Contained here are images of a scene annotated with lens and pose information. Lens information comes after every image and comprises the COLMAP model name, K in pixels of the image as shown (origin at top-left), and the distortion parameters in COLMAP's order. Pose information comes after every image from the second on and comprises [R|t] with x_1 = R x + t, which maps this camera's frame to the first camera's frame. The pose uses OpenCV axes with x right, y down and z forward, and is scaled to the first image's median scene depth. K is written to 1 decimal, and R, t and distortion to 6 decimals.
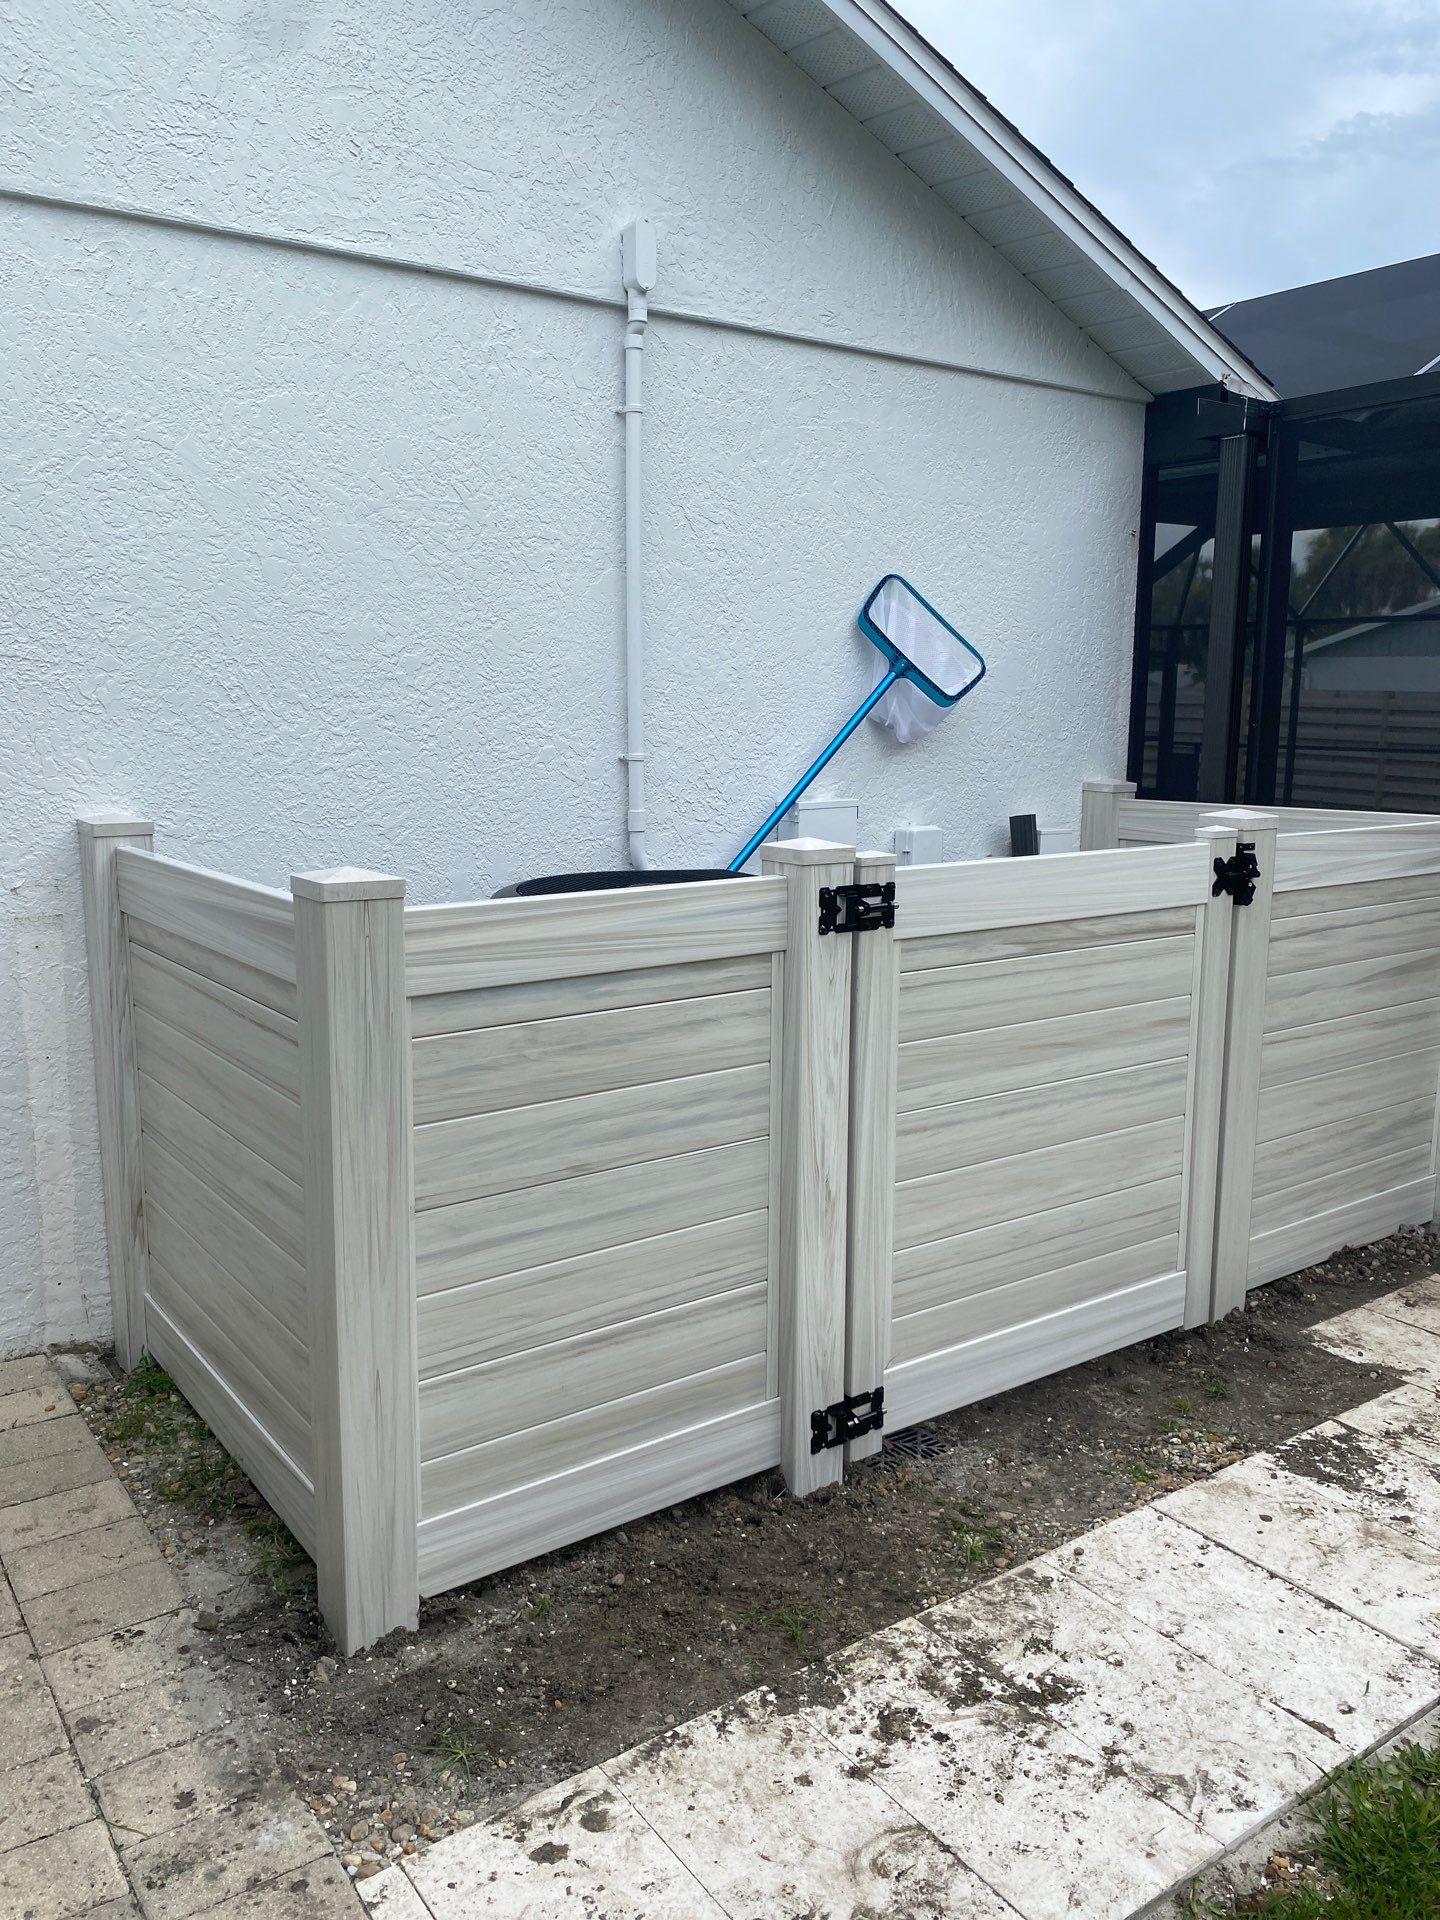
lens RADIAL K [[1497.3, 0, 711.3], [0, 1497.3, 958.4], [0, 0, 1]] dist [-0.009898, 0.003677]
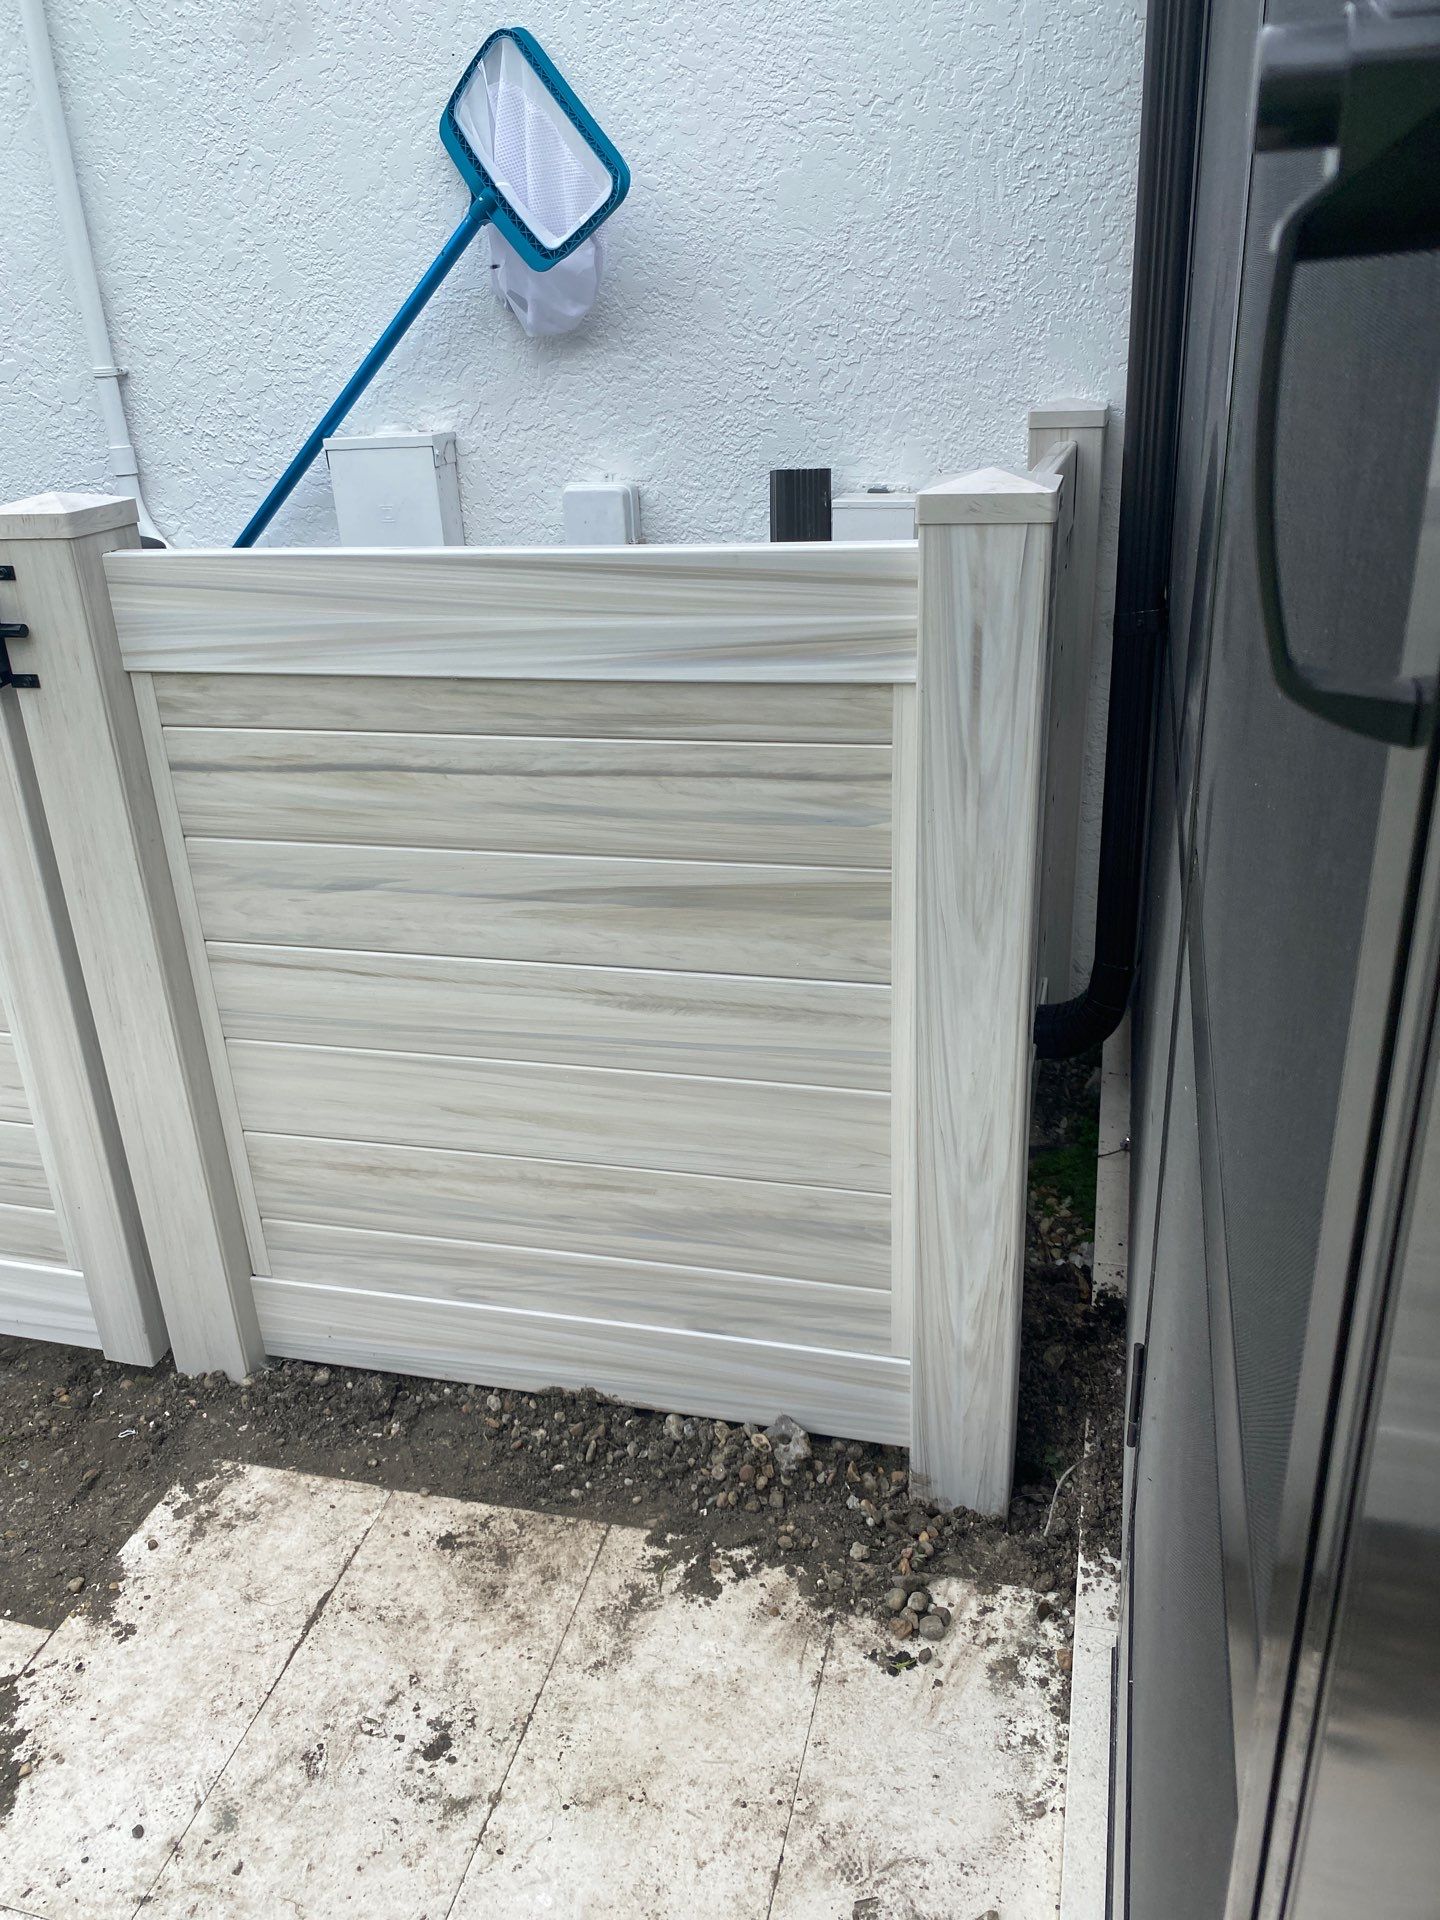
lens RADIAL K [[1497.3, 0, 711.3], [0, 1497.3, 958.4], [0, 0, 1]] dist [-0.009898, 0.003677]
pose [[0.630666, 0.281764, -0.723097, 0.785576], [-0.081576, 0.950668, 0.299292, -0.105086], [0.771755, -0.129766, 0.622539, 0.738468]]
